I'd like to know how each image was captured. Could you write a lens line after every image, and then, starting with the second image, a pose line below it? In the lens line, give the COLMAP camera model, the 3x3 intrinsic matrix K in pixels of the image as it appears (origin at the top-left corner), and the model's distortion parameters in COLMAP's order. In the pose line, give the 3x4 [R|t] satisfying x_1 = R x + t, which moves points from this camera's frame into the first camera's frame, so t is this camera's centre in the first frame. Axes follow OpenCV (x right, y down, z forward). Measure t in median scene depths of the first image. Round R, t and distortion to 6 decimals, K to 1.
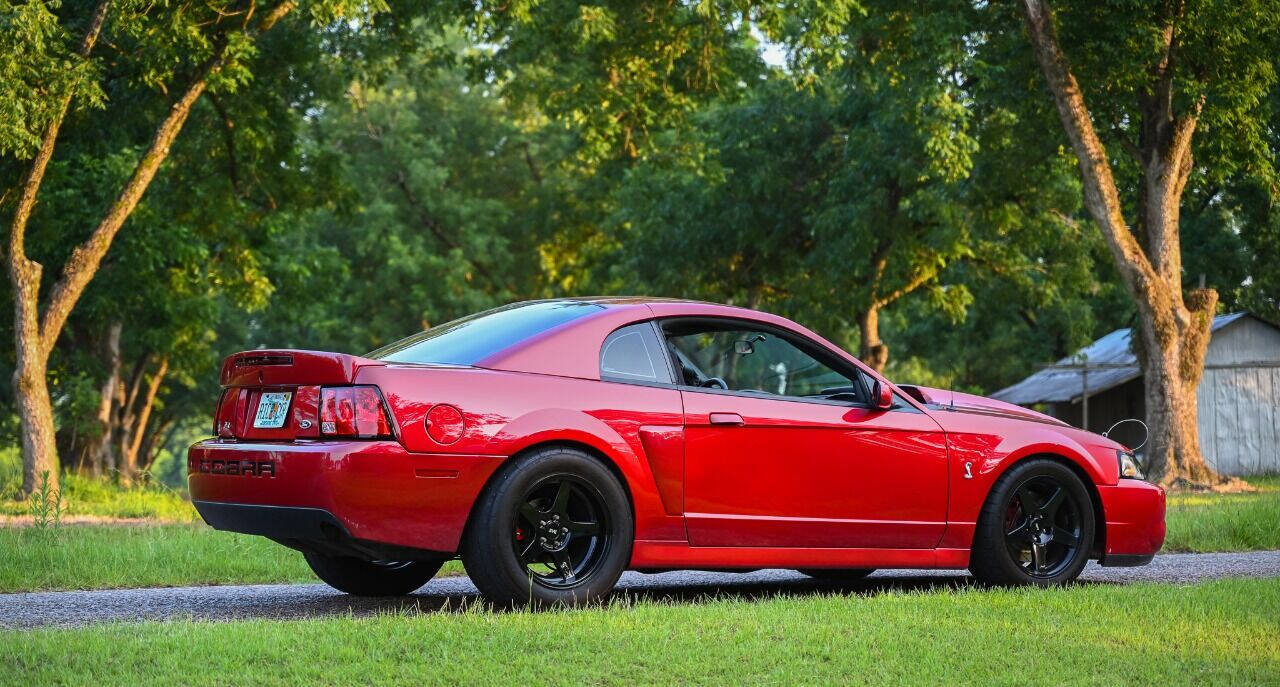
lens RADIAL K [[2905.4, 0, 640.0], [0, 2905.4, 343.5], [0, 0, 1]] dist [0.010838, -0.016417]
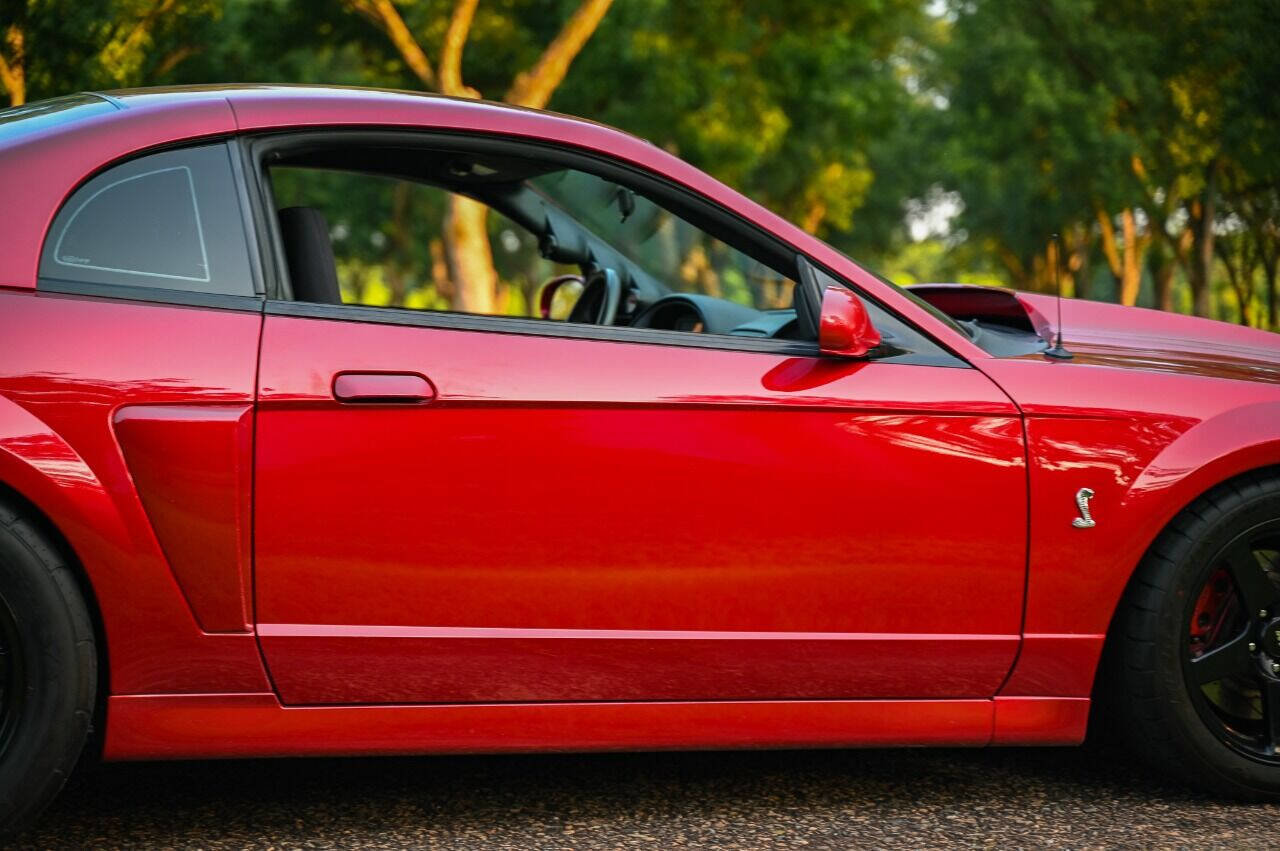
lens RADIAL K [[2736.9, 0, 640.0], [0, 2736.9, 425.5], [0, 0, 1]] dist [-0.045522, 0.434537]
pose [[0.966107, 0.022486, -0.257161, 0.151631], [0.000056, 0.996181, 0.087315, -0.001294], [0.258142, -0.084370, 0.962416, 0.618301]]
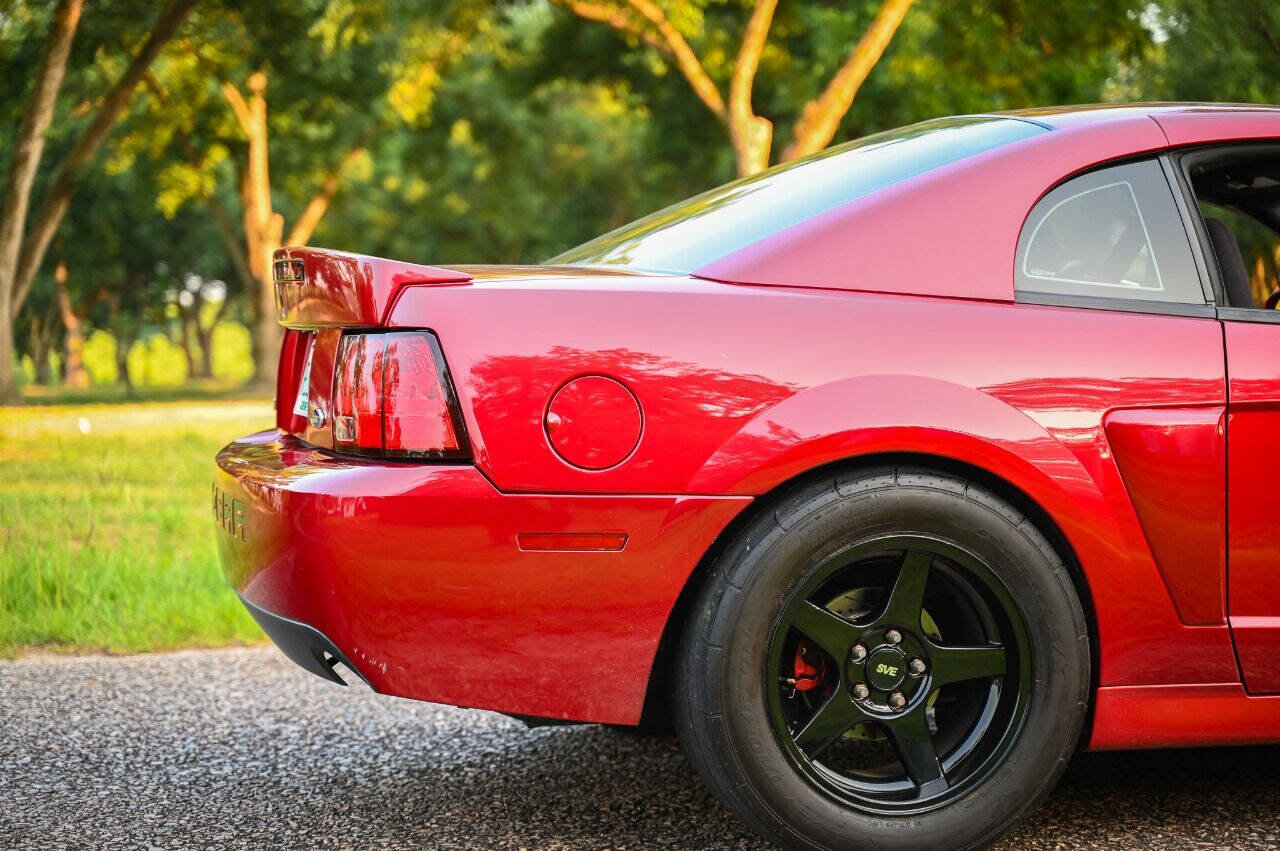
lens RADIAL K [[2736.9, 0, 640.0], [0, 2736.9, 425.5], [0, 0, 1]] dist [-0.045522, 0.434537]
pose [[0.948022, -0.001855, -0.318199, 0.056187], [0.027270, 0.996778, 0.075434, -0.000620], [0.317034, -0.080191, 0.945018, 0.572072]]
